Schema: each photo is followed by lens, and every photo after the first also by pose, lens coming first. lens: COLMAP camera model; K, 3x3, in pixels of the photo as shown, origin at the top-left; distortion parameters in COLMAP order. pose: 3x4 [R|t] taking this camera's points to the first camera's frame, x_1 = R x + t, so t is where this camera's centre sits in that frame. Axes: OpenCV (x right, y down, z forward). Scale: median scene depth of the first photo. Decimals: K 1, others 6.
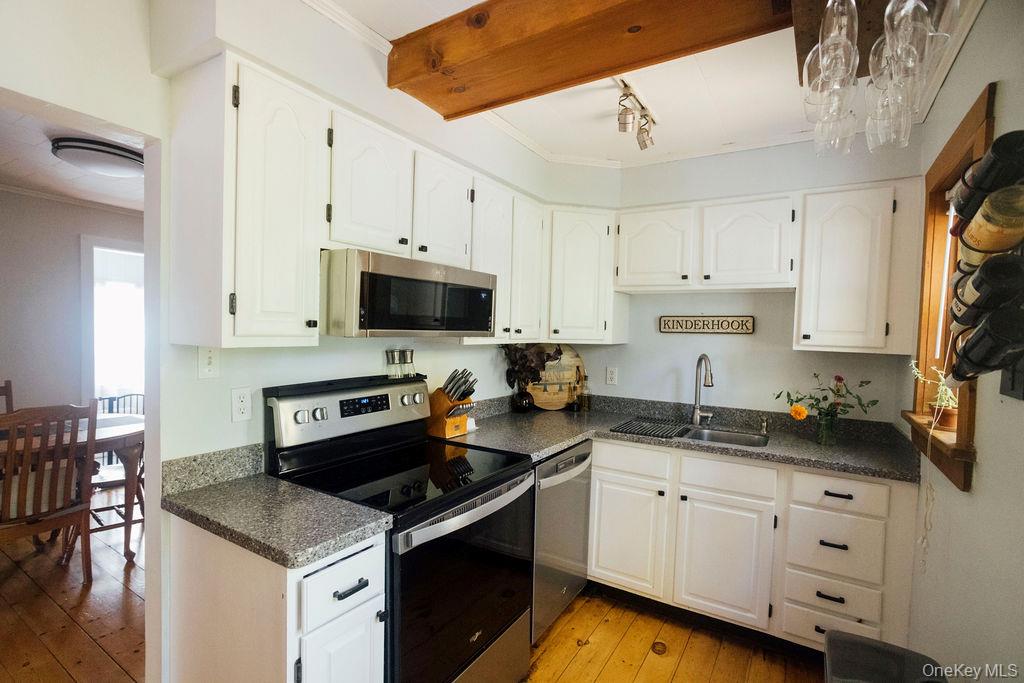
lens RADIAL K [[504.2, 0, 511.9], [0, 504.2, 342.6], [0, 0, 1]] dist [-0.022916, 0.019535]
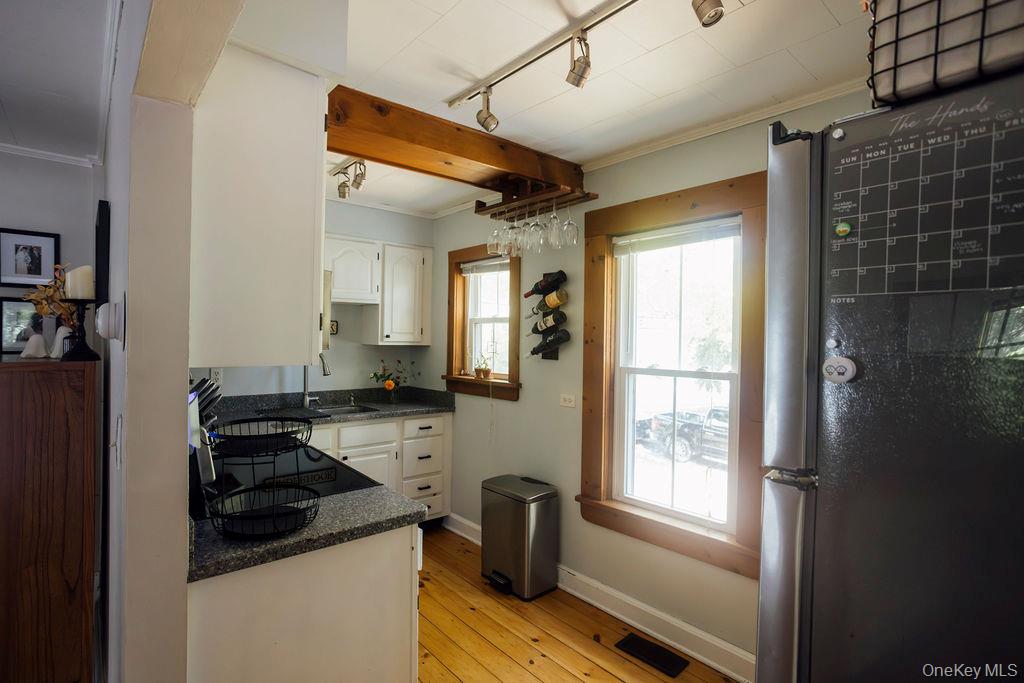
lens RADIAL K [[504.2, 0, 507.9], [0, 504.2, 341.0], [0, 0, 1]] dist [-0.022916, 0.019535]
pose [[0.288769, -0.027290, 0.957010, -0.847408], [0.013027, 0.999613, 0.024574, -0.032578], [-0.957310, 0.005371, 0.289013, 0.201537]]
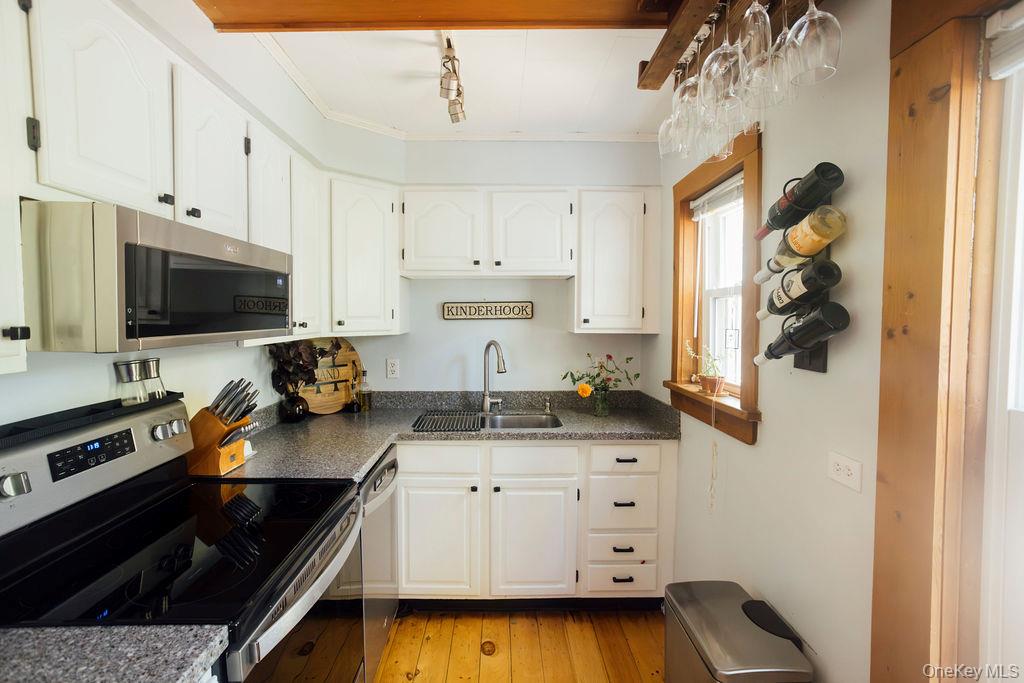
lens RADIAL K [[504.2, 0, 505.2], [0, 504.2, 337.2], [0, 0, 1]] dist [-0.022916, 0.019535]
pose [[0.845027, -0.048718, 0.532499, -0.161393], [0.034930, 0.998743, 0.035944, -0.023199], [-0.533581, -0.011774, 0.845667, 0.167913]]
